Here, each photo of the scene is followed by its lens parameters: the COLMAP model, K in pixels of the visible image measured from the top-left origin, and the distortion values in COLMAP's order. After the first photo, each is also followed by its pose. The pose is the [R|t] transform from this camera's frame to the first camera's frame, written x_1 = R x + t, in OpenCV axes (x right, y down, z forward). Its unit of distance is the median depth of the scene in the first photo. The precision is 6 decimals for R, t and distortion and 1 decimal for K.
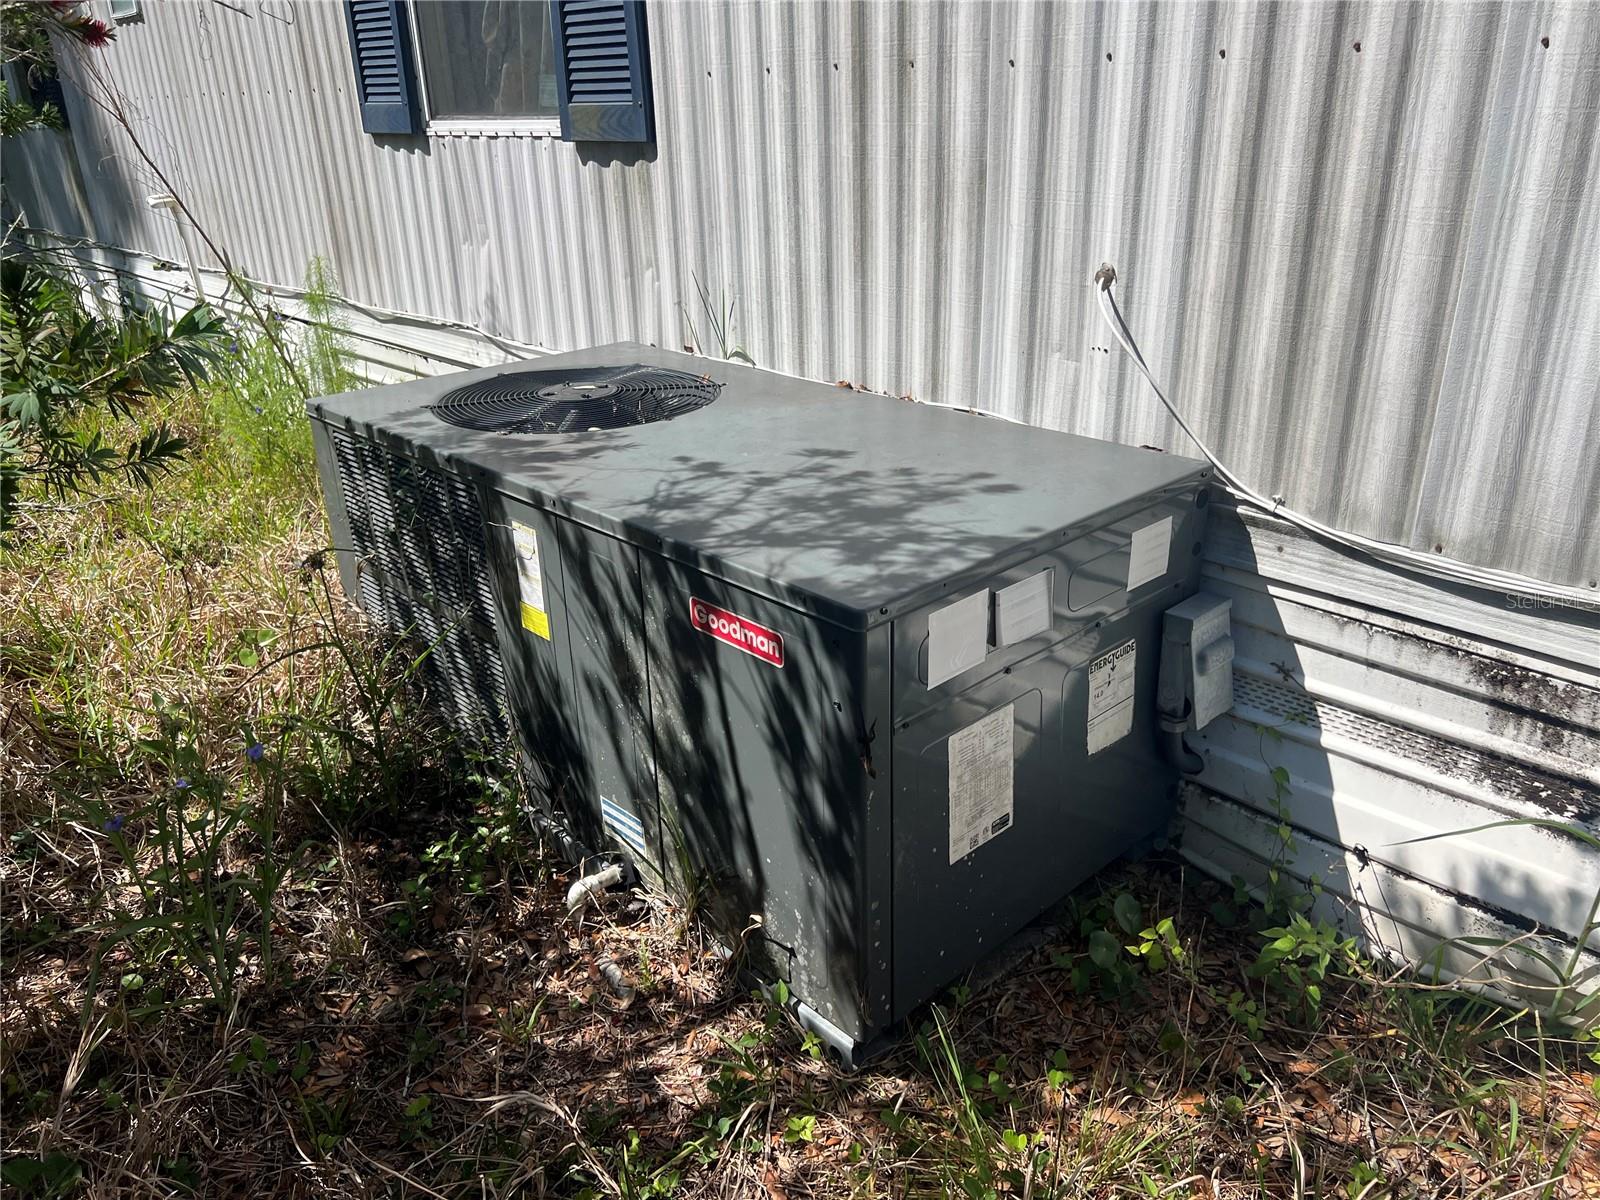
lens RADIAL K [[1169.6, 0, 797.5], [0, 1169.6, 603.0], [0, 0, 1]] dist [0.013991, -0.032710]
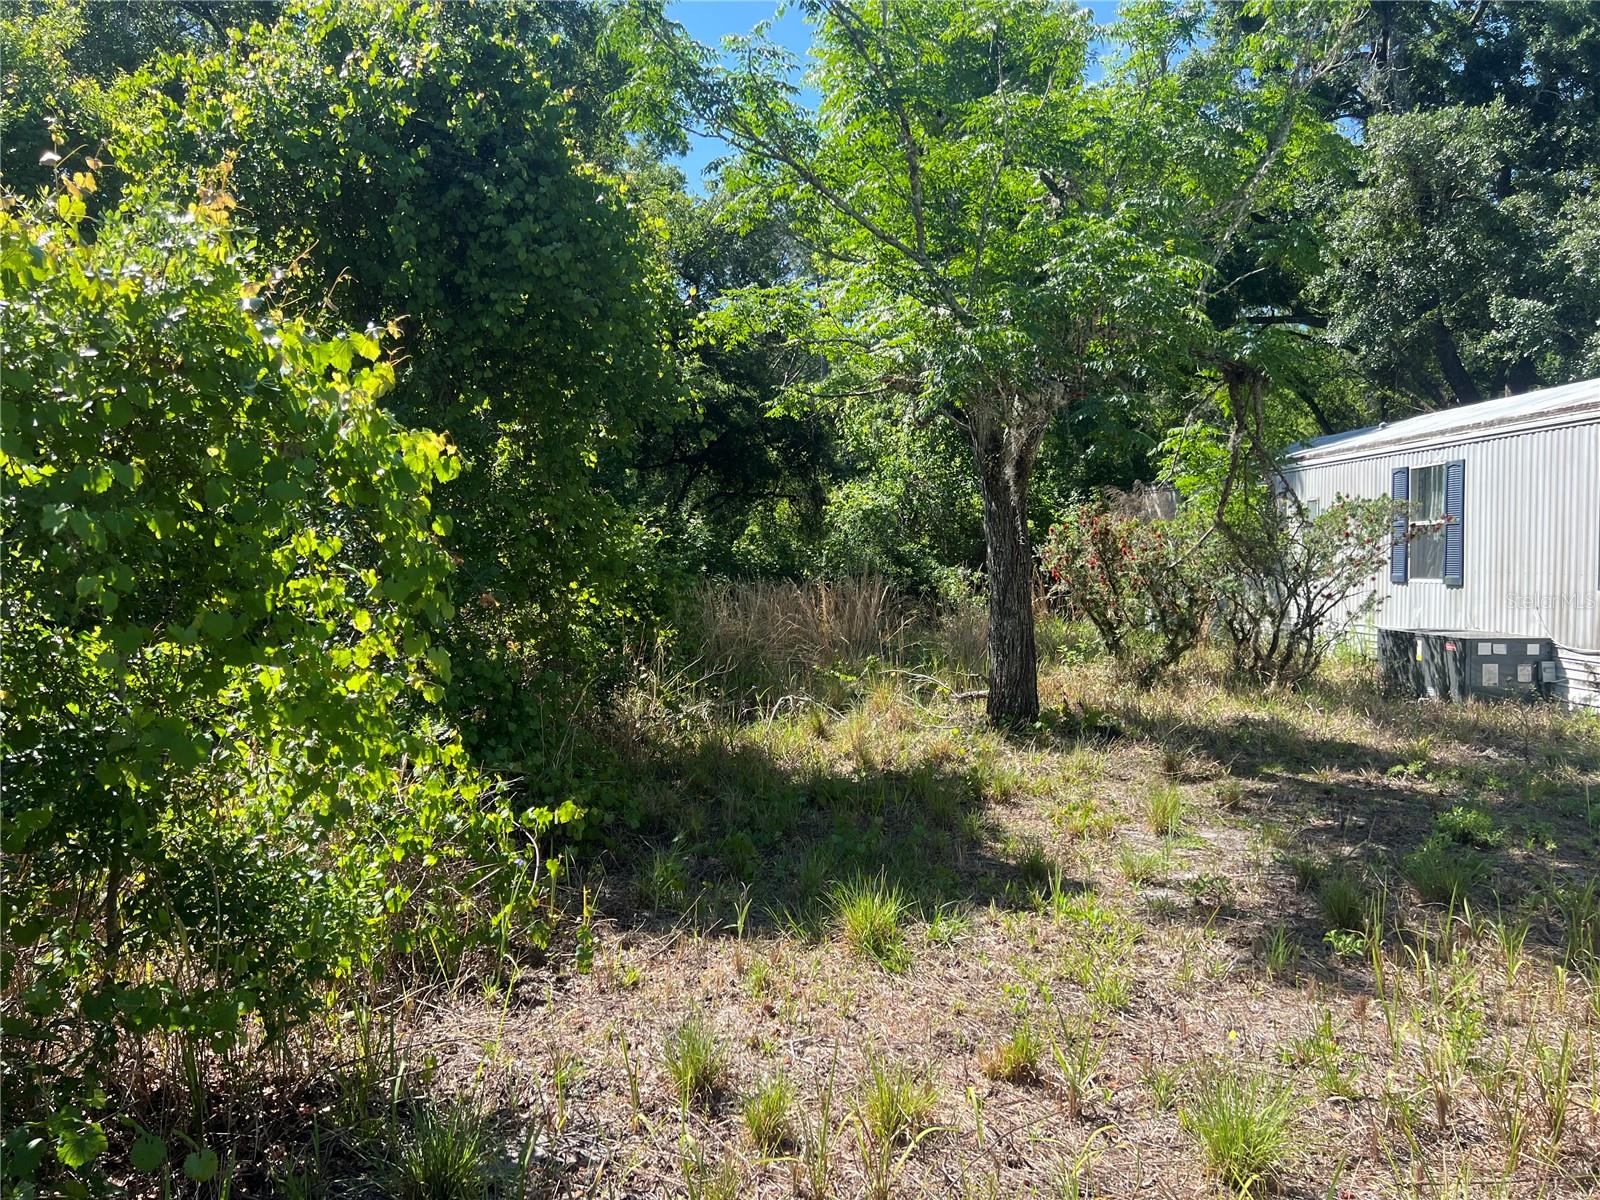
lens RADIAL K [[1169.6, 0, 786.6], [0, 1169.6, 602.3], [0, 0, 1]] dist [0.013991, -0.032710]
pose [[0.730693, 0.051080, -0.680792, 1.519120], [-0.294590, 0.923174, -0.246916, 2.258902], [0.615877, 0.380974, 0.689604, -5.371964]]
